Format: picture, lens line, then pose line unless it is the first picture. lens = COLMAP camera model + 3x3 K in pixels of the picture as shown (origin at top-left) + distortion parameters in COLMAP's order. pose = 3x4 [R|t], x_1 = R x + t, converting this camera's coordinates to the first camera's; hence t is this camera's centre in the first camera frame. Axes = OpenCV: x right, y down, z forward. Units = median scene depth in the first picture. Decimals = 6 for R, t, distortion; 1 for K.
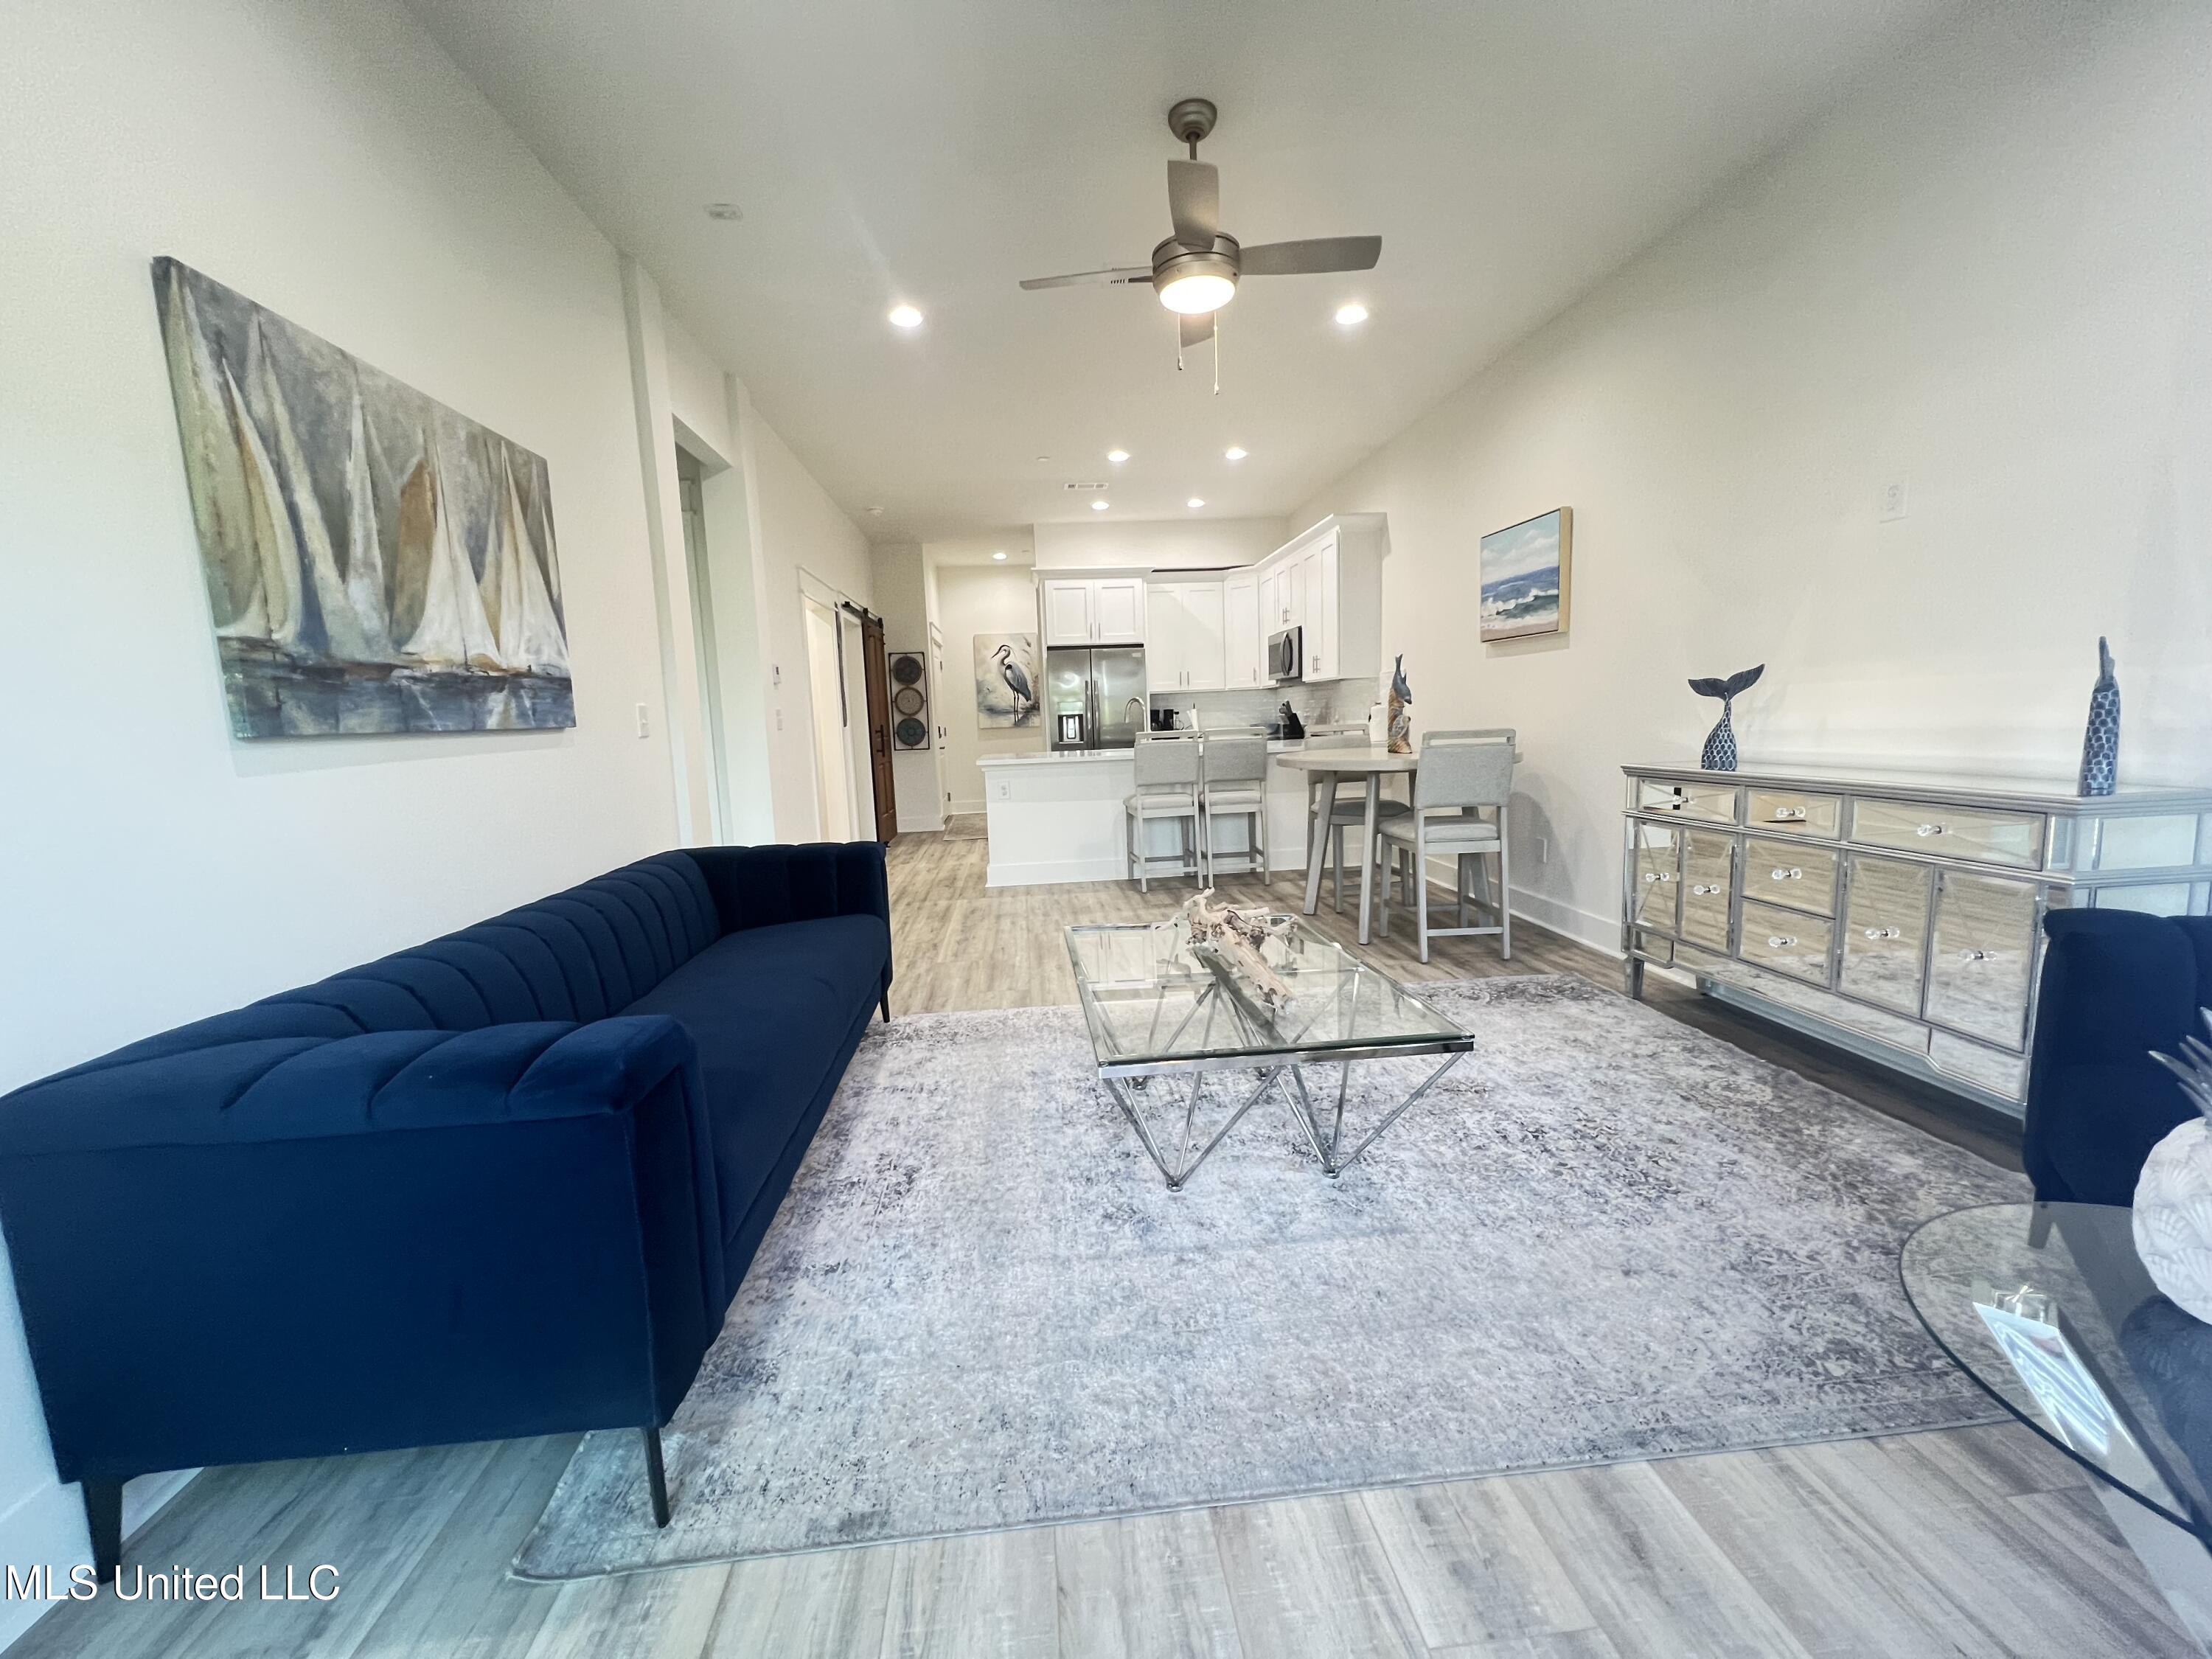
lens RADIAL K [[886.0, 0, 1096.8], [0, 886.0, 831.0], [0, 0, 1]] dist [-0.004549, 0.000953]
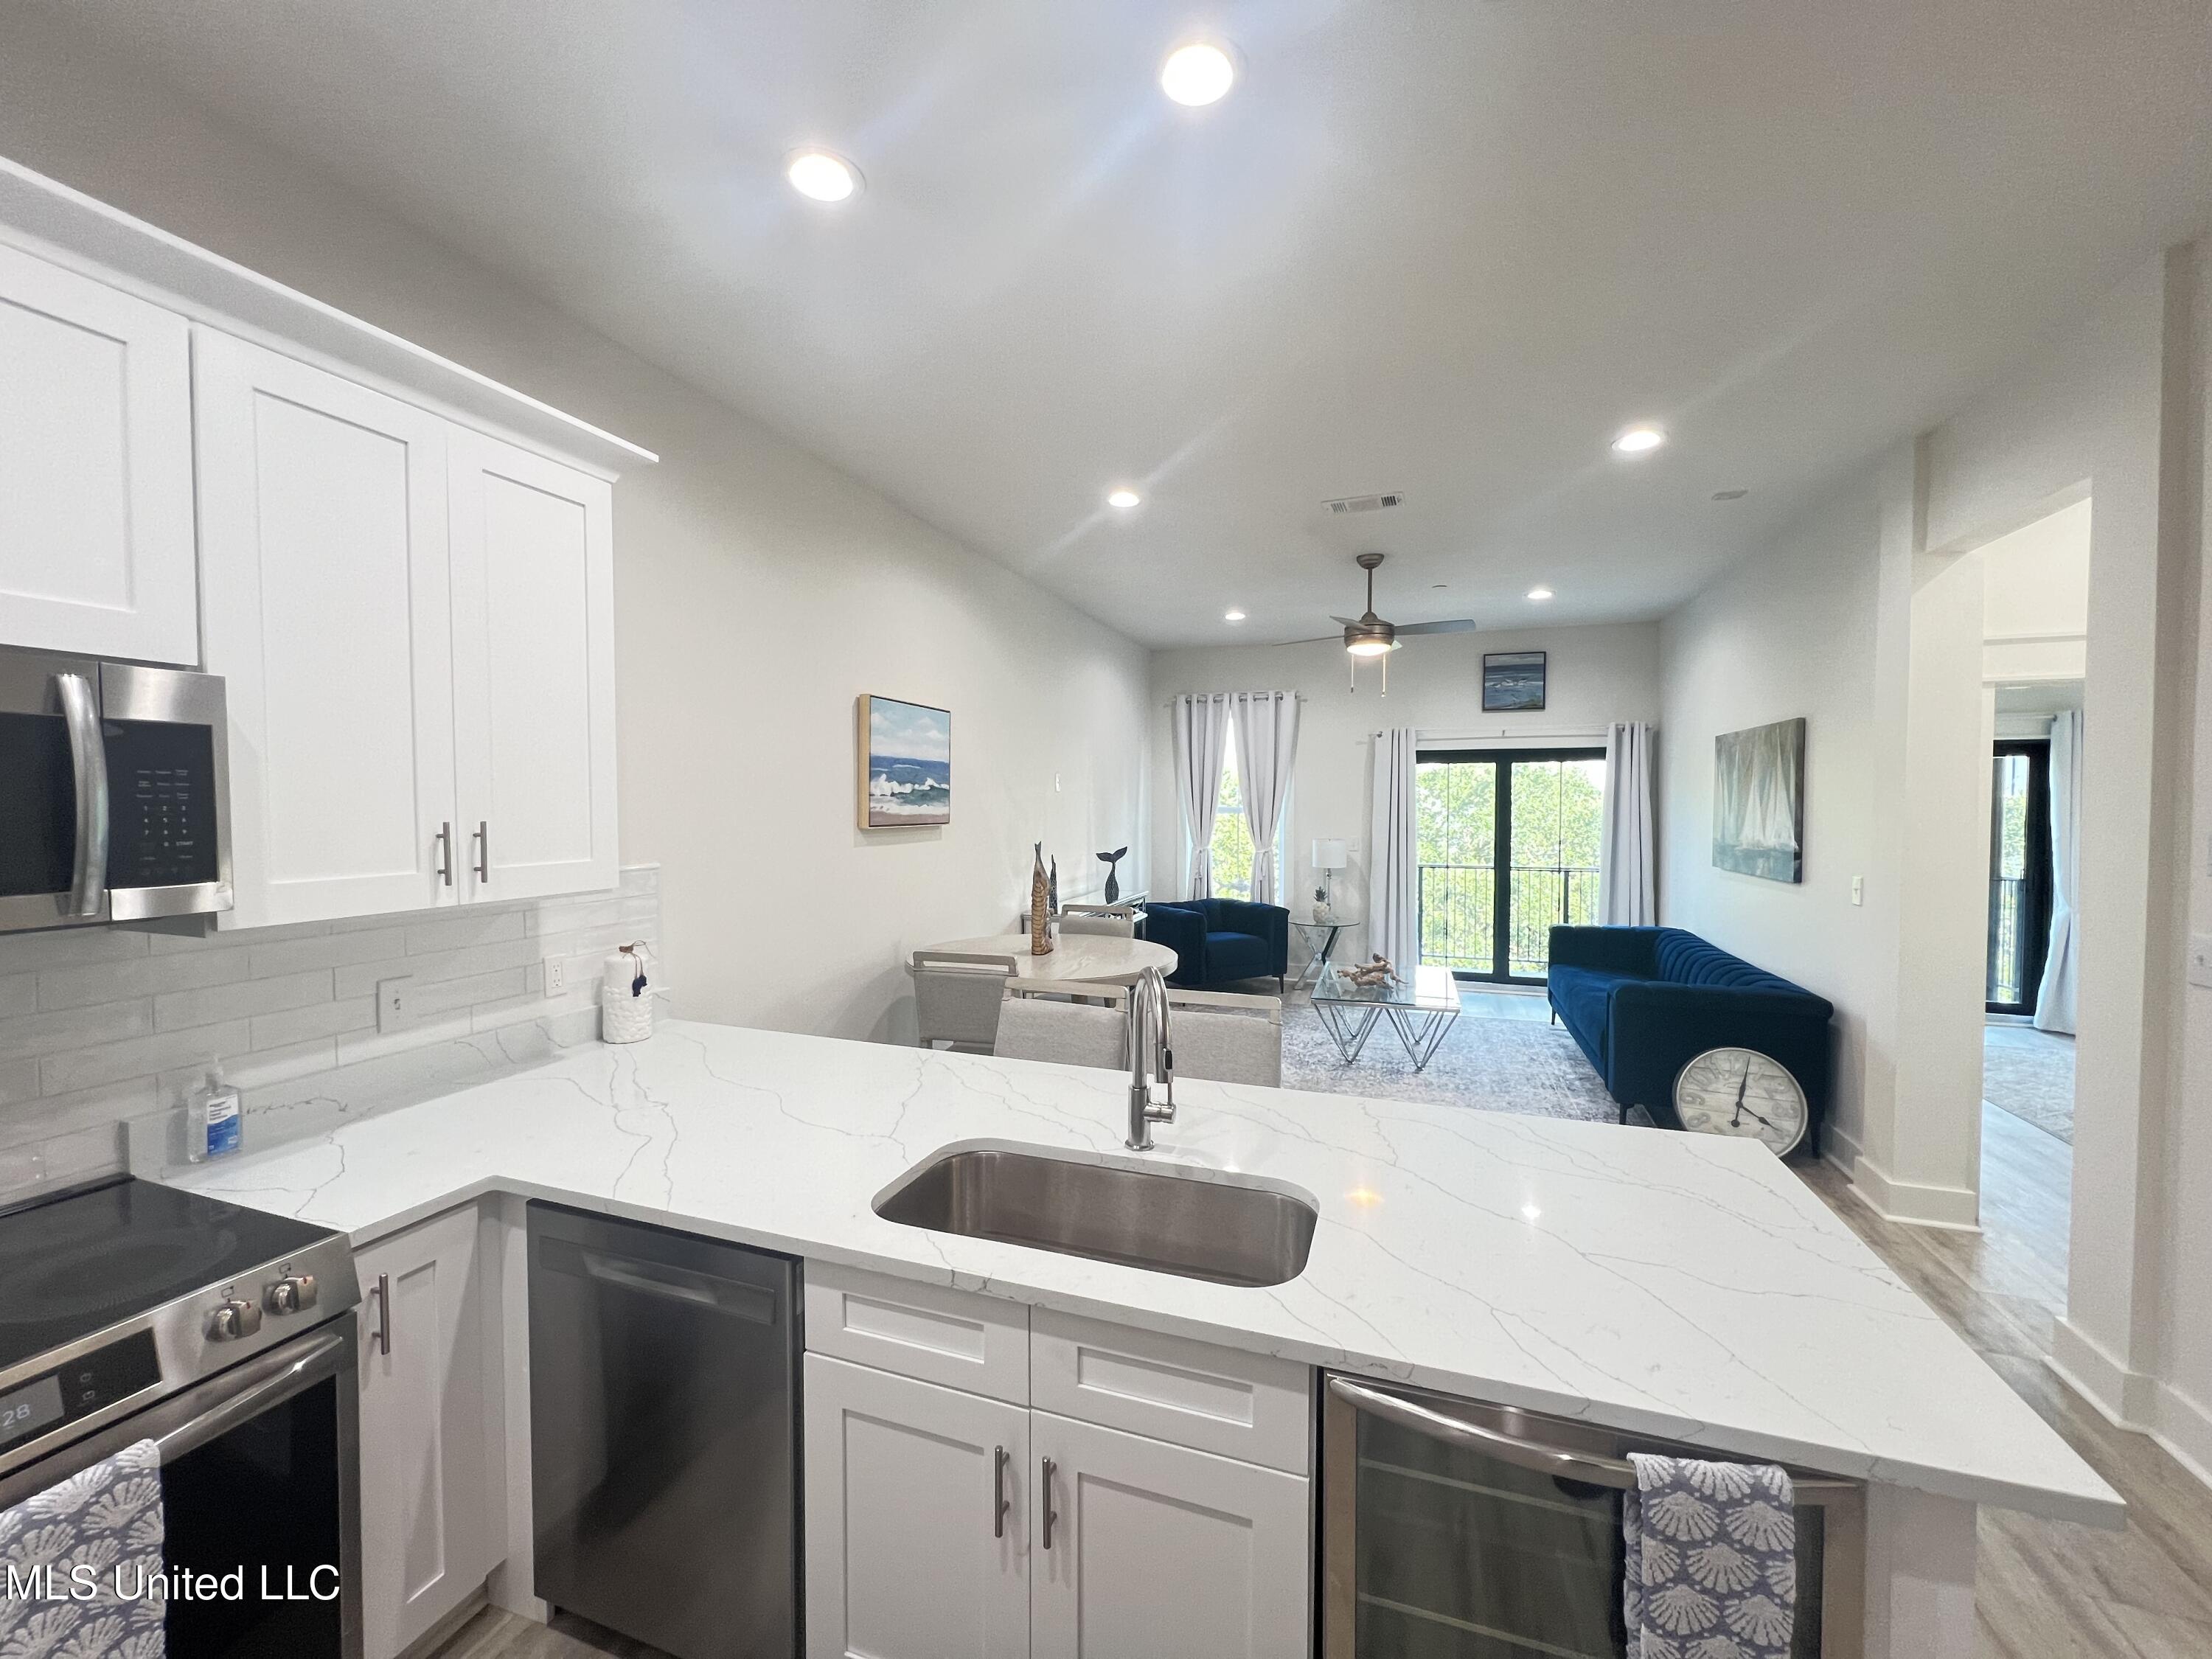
lens RADIAL K [[887.2, 0, 1097.4], [0, 887.2, 828.6], [0, 0, 1]] dist [-0.004618, 0.001501]
pose [[-0.910987, 0.026123, 0.411607, -0.140848], [0.089138, 0.986876, 0.134652, -0.642840], [-0.402687, 0.159356, -0.901359, 3.488953]]
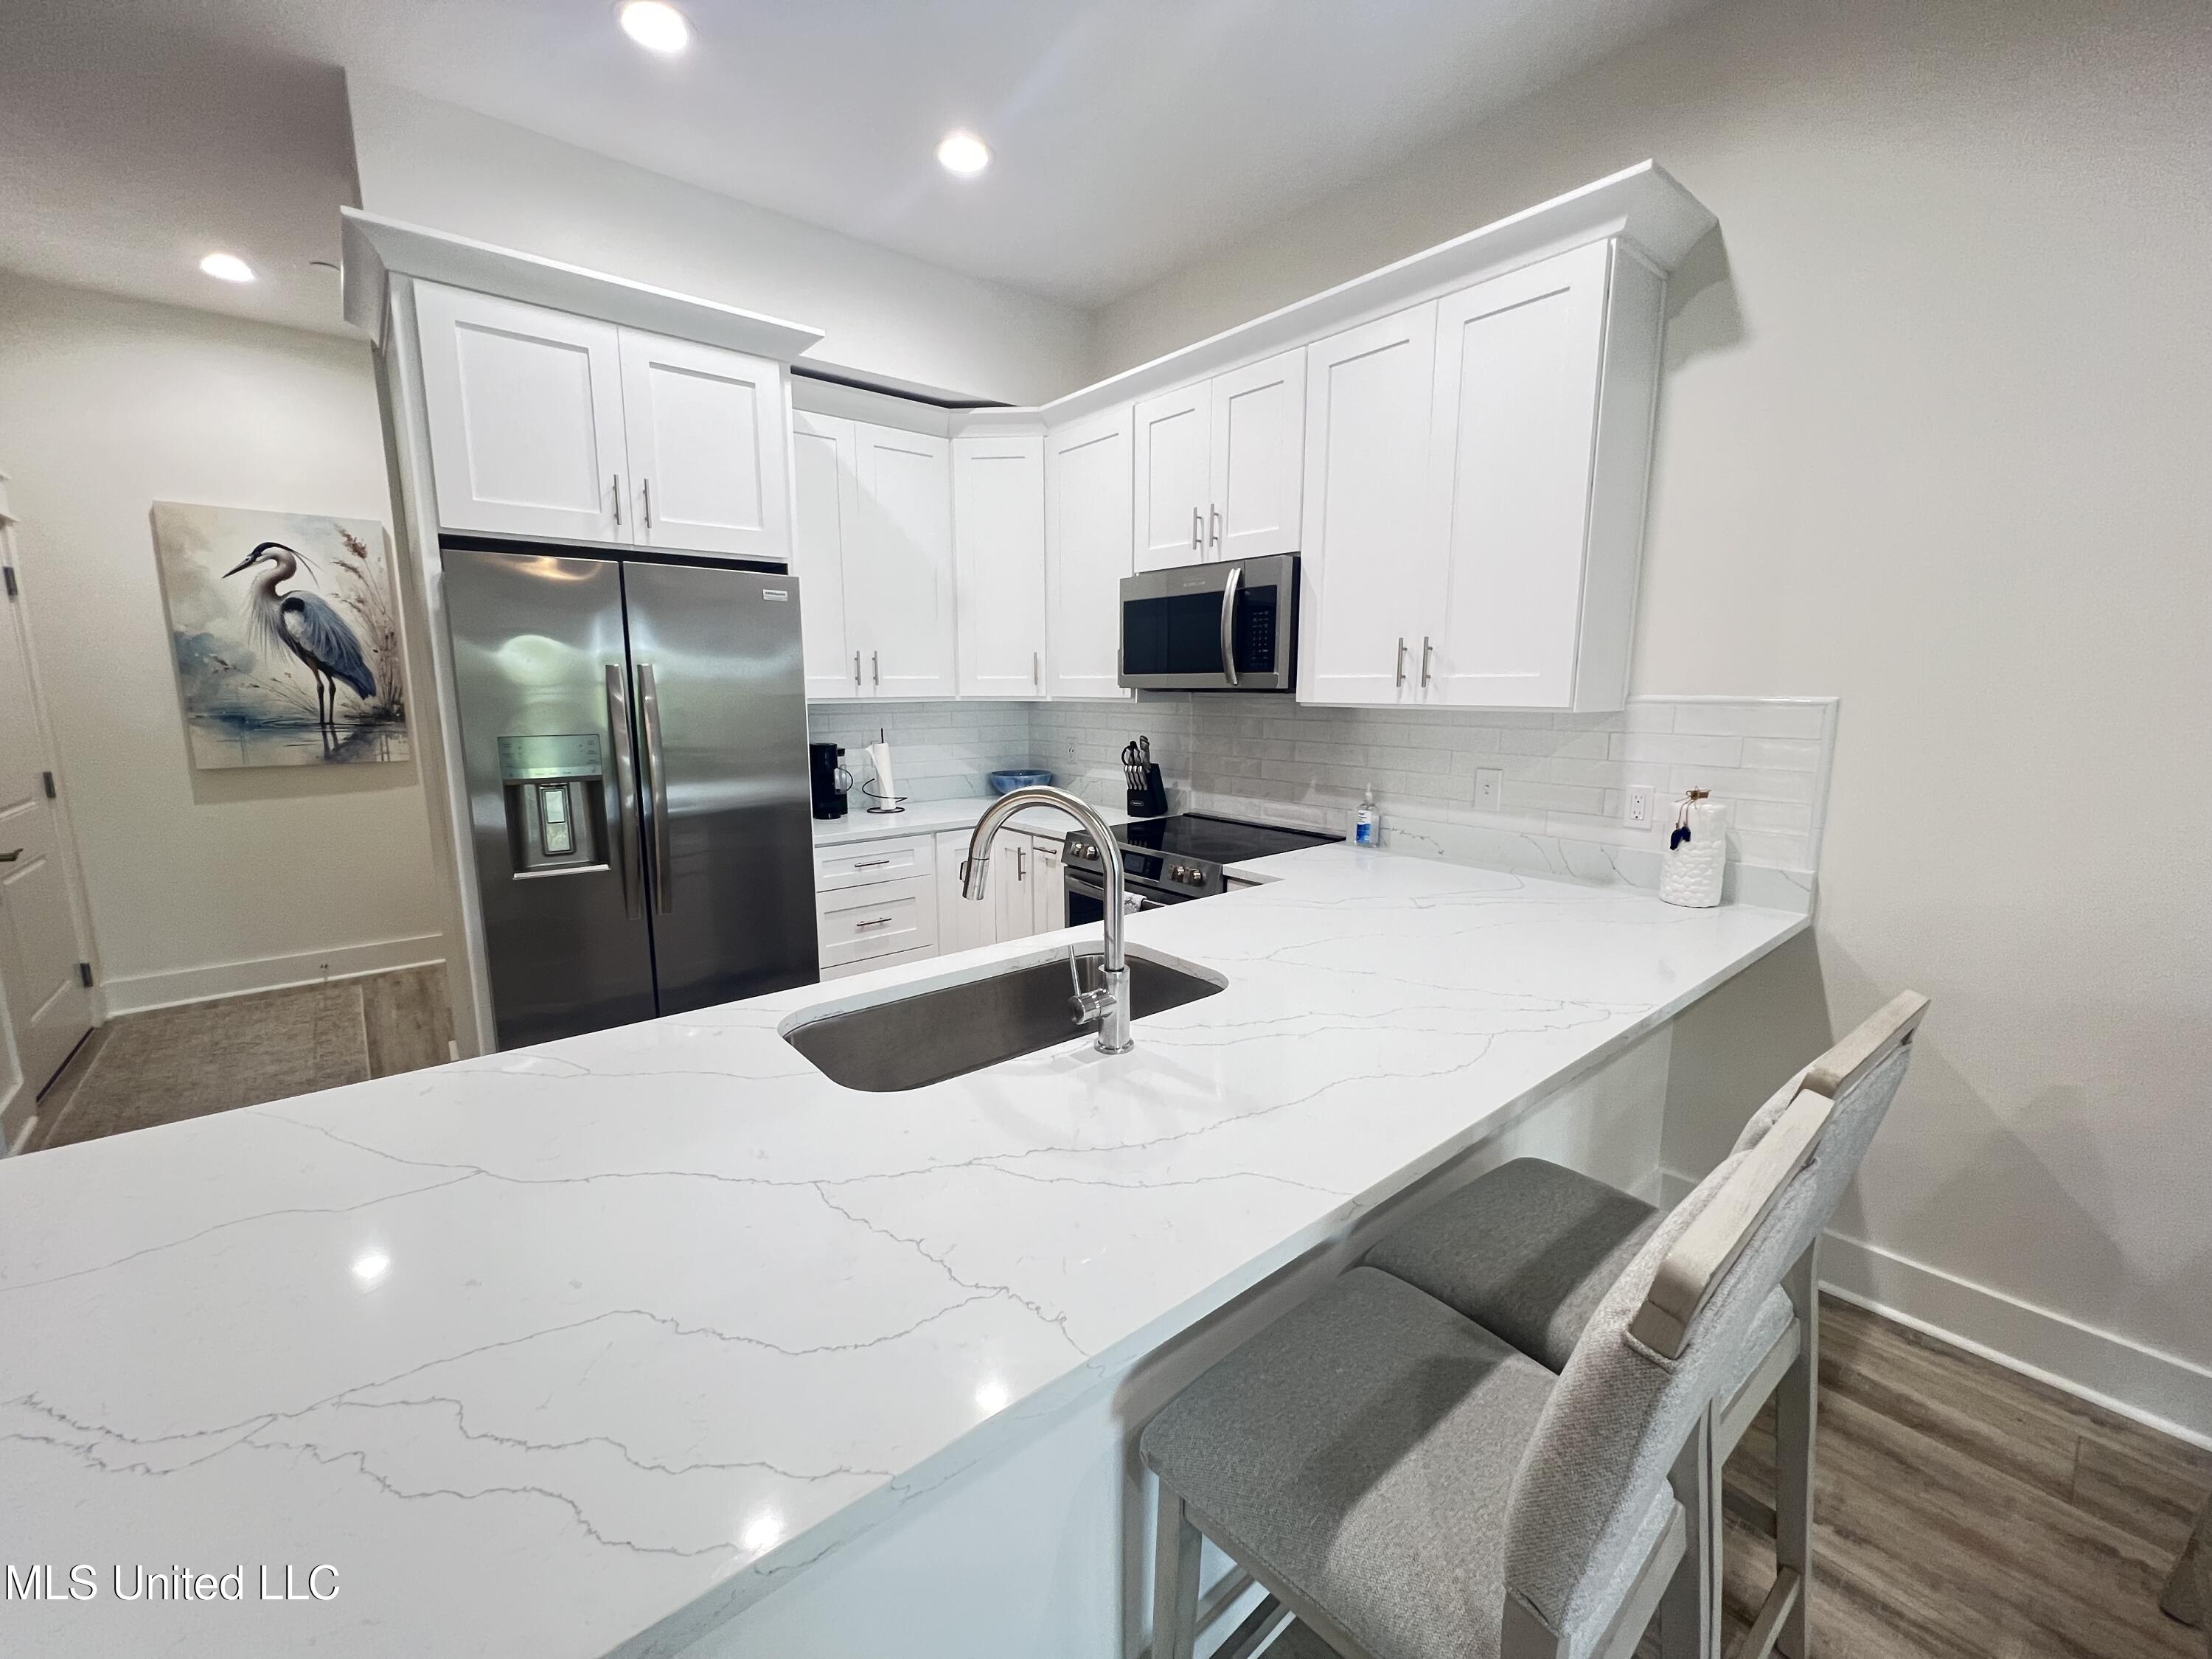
lens RADIAL K [[886.0, 0, 1096.8], [0, 886.0, 831.0], [0, 0, 1]] dist [-0.004549, 0.000953]
pose [[0.821230, -0.054302, 0.568007, -0.175877], [0.042134, 0.998515, 0.034540, -0.413901], [-0.569039, -0.004432, 0.822299, 2.335890]]
